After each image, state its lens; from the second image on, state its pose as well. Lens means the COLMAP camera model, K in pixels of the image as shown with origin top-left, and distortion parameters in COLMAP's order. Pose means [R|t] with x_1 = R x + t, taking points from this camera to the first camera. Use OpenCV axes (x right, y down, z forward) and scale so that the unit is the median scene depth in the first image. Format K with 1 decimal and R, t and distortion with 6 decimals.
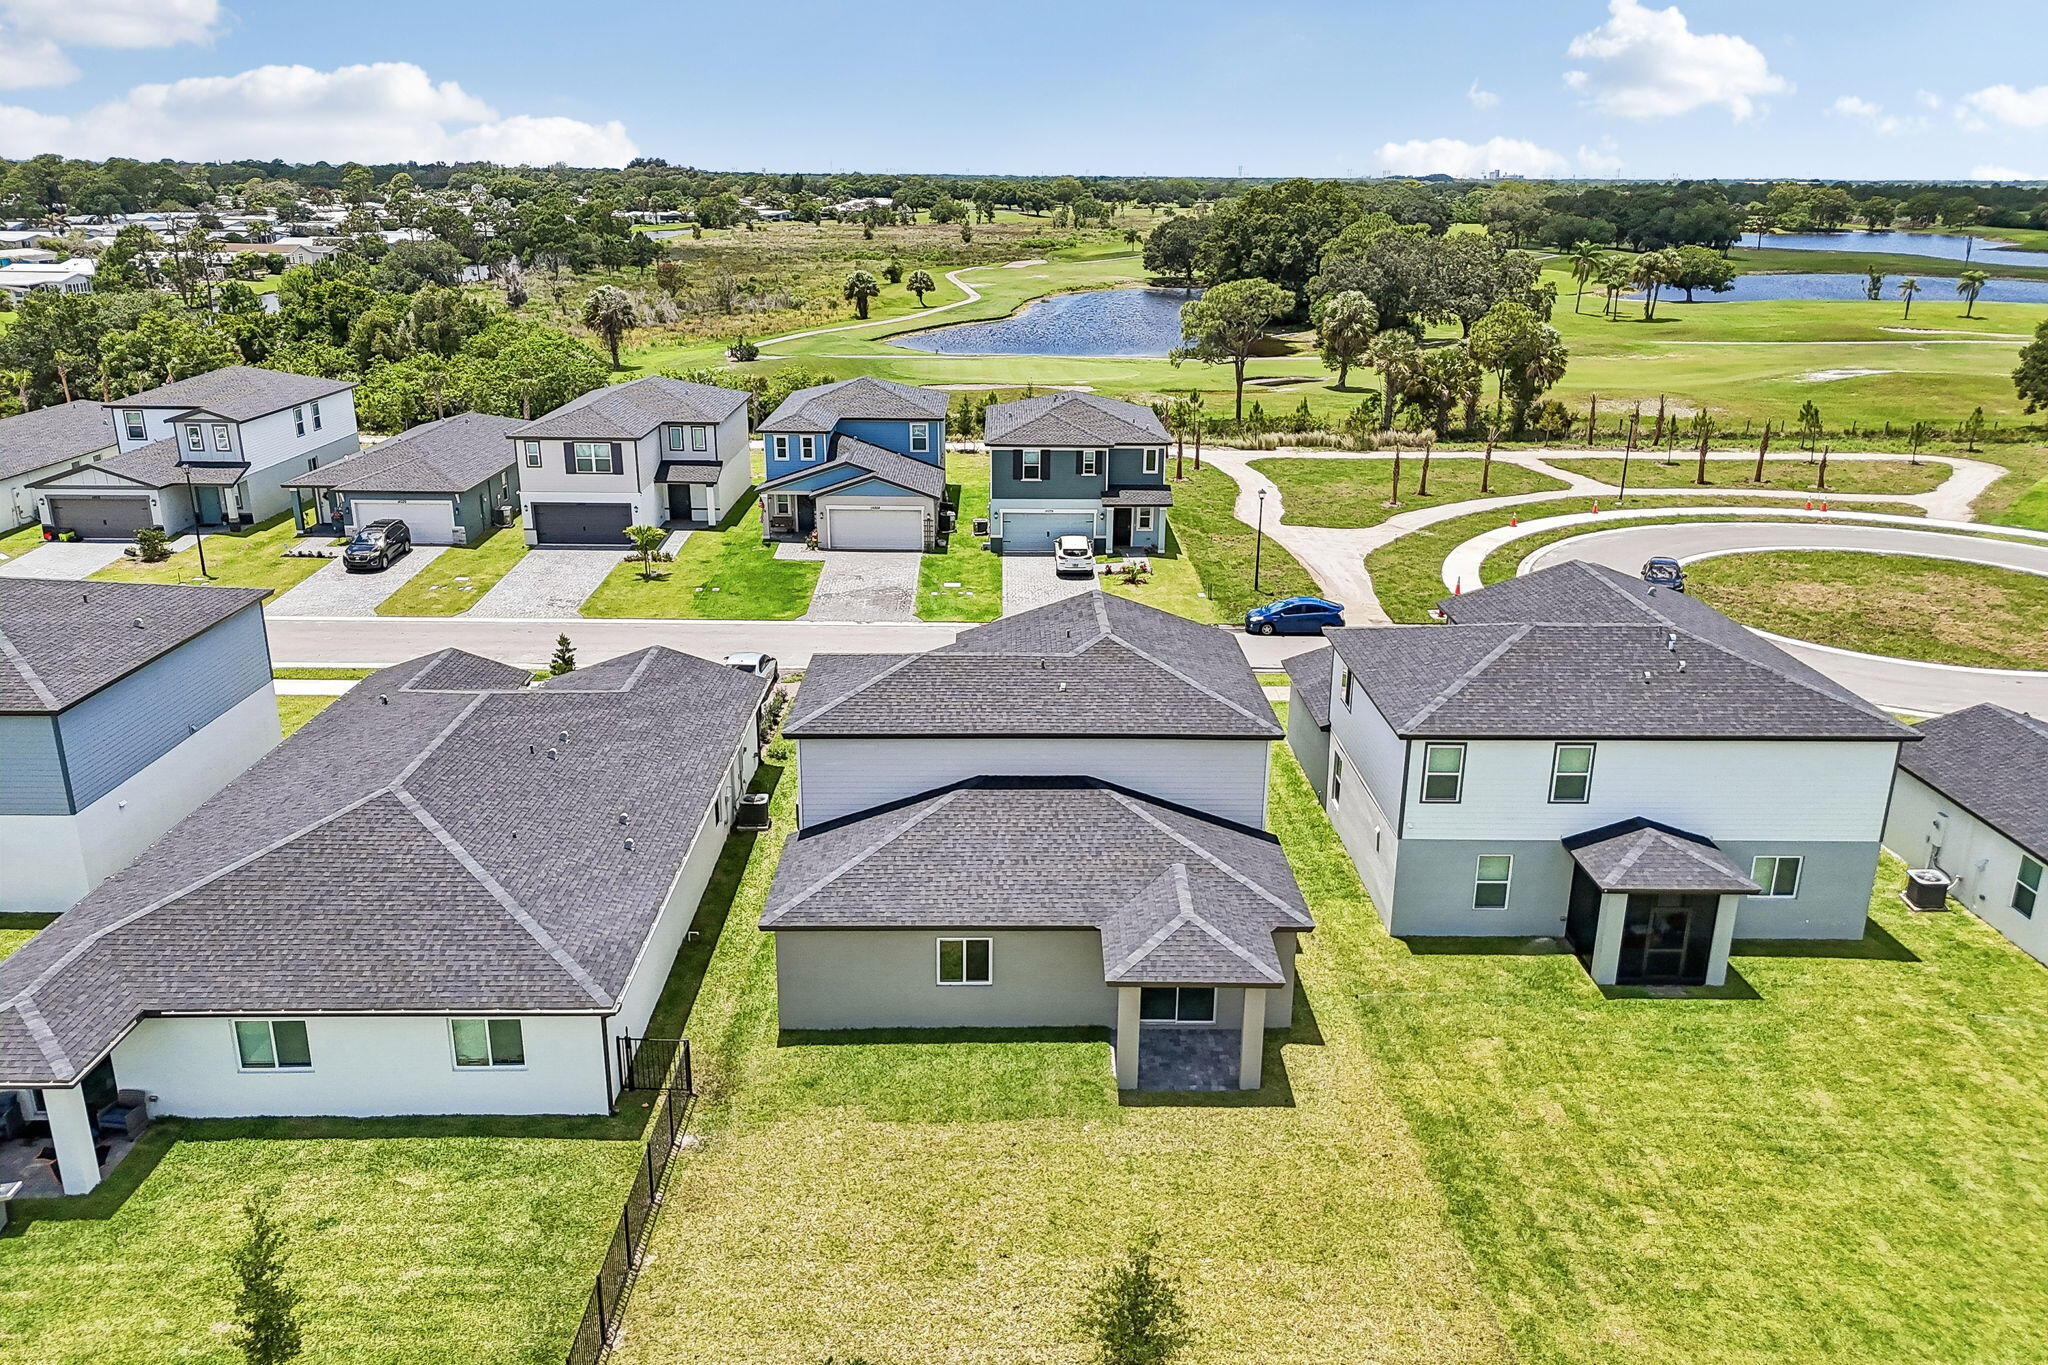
lens RADIAL K [[1495.0, 0, 1013.0], [0, 1495.0, 688.6], [0, 0, 1]] dist [0.059748, -0.052740]
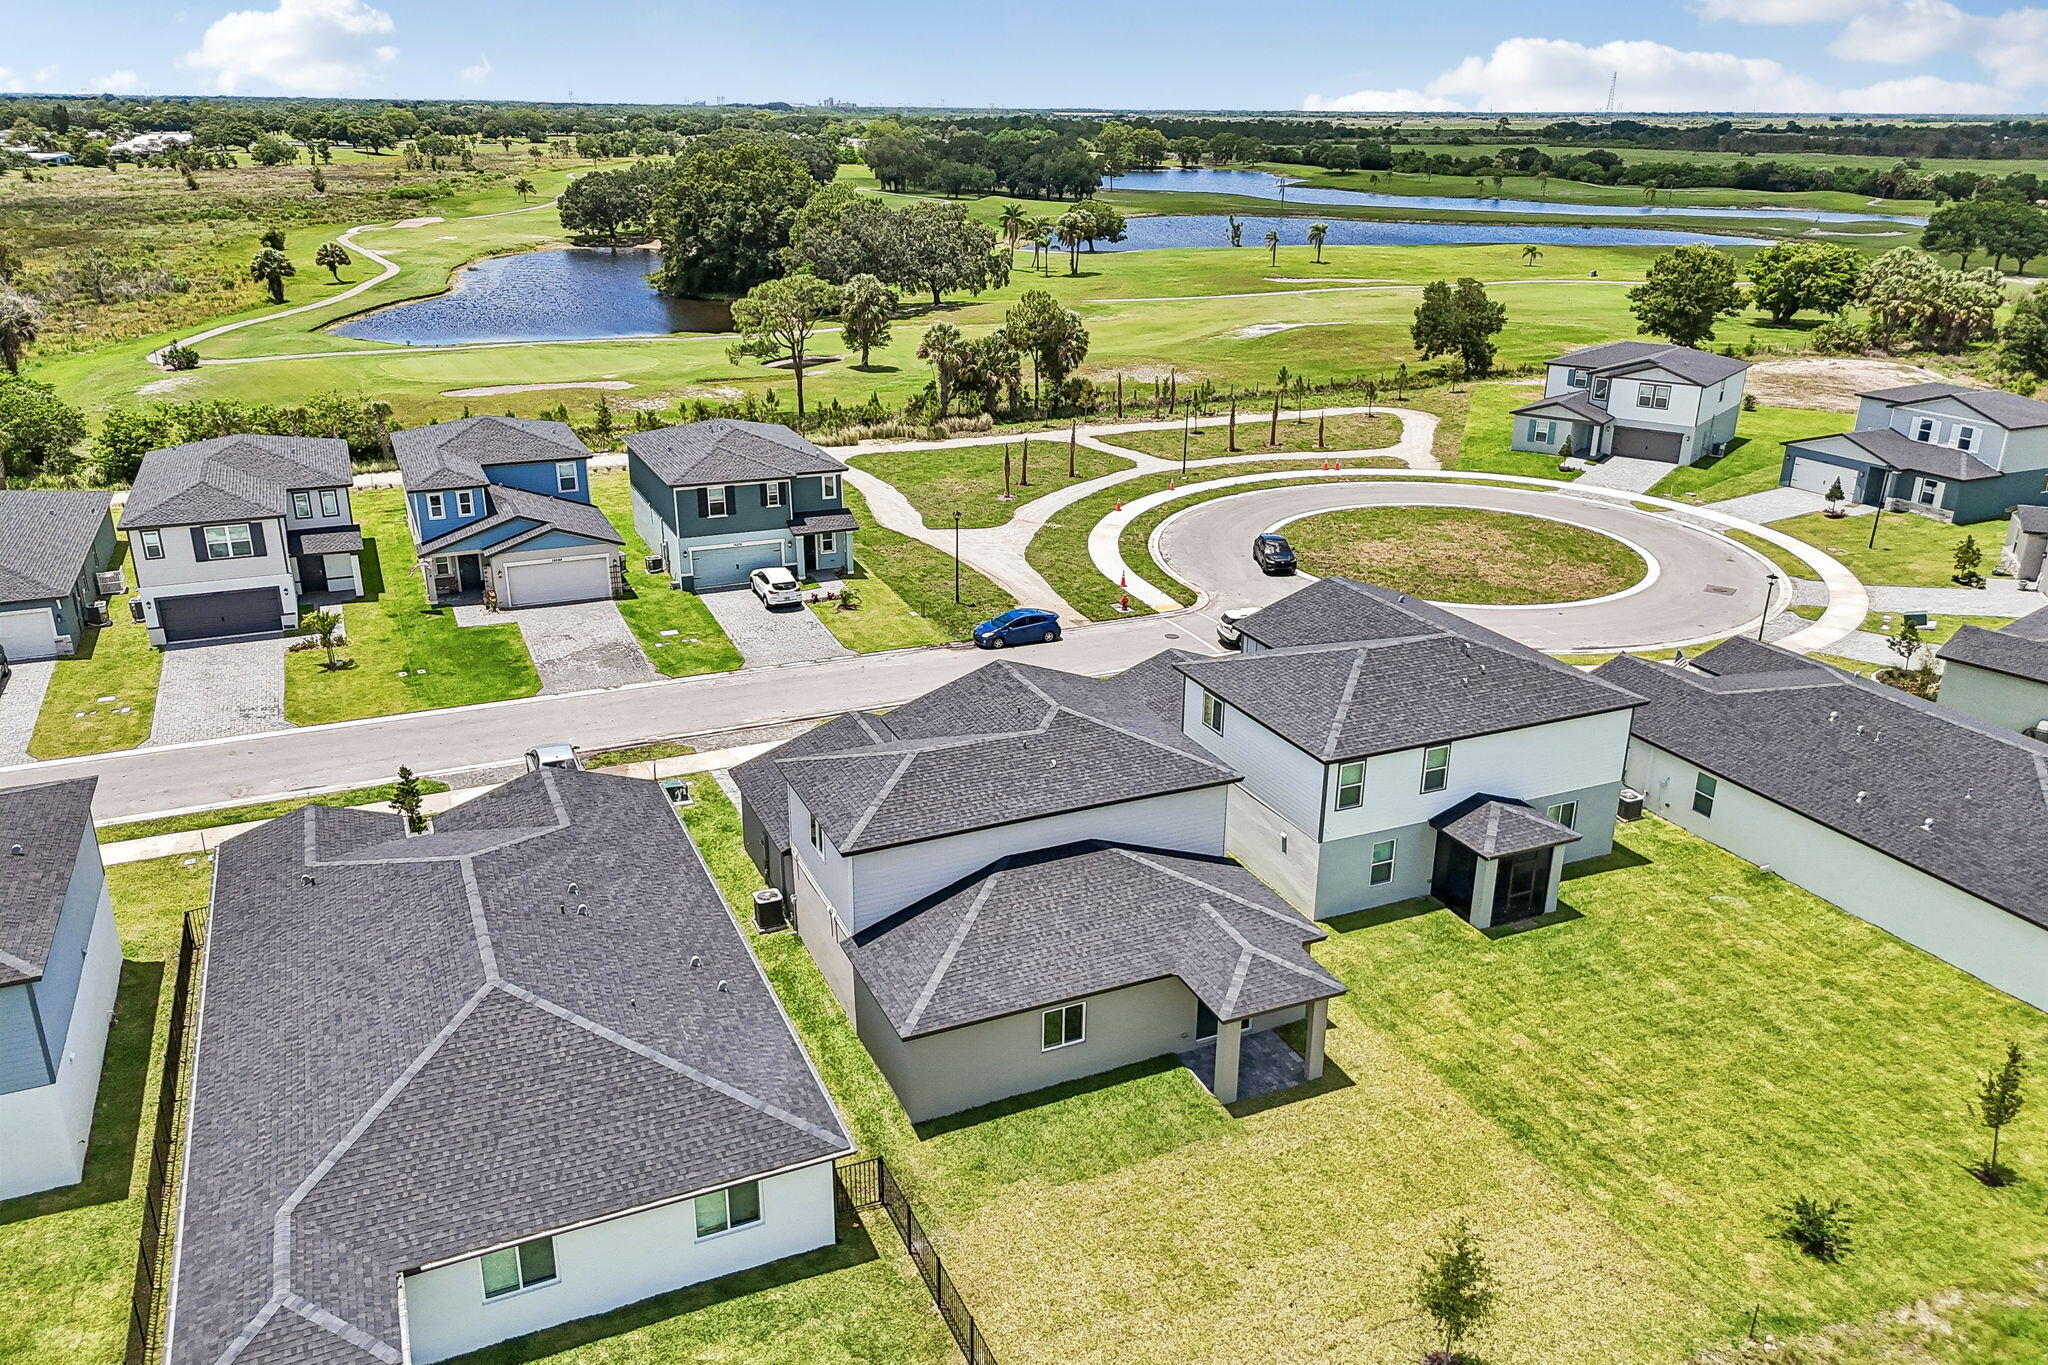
lens RADIAL K [[1495.0, 0, 1032.6], [0, 1495.0, 684.0], [0, 0, 1]] dist [0.059748, -0.052740]
pose [[0.919427, -0.140716, 0.367223, -0.181295], [0.127984, 0.990024, 0.058929, -0.060707], [-0.371852, -0.007183, 0.928264, -0.020484]]
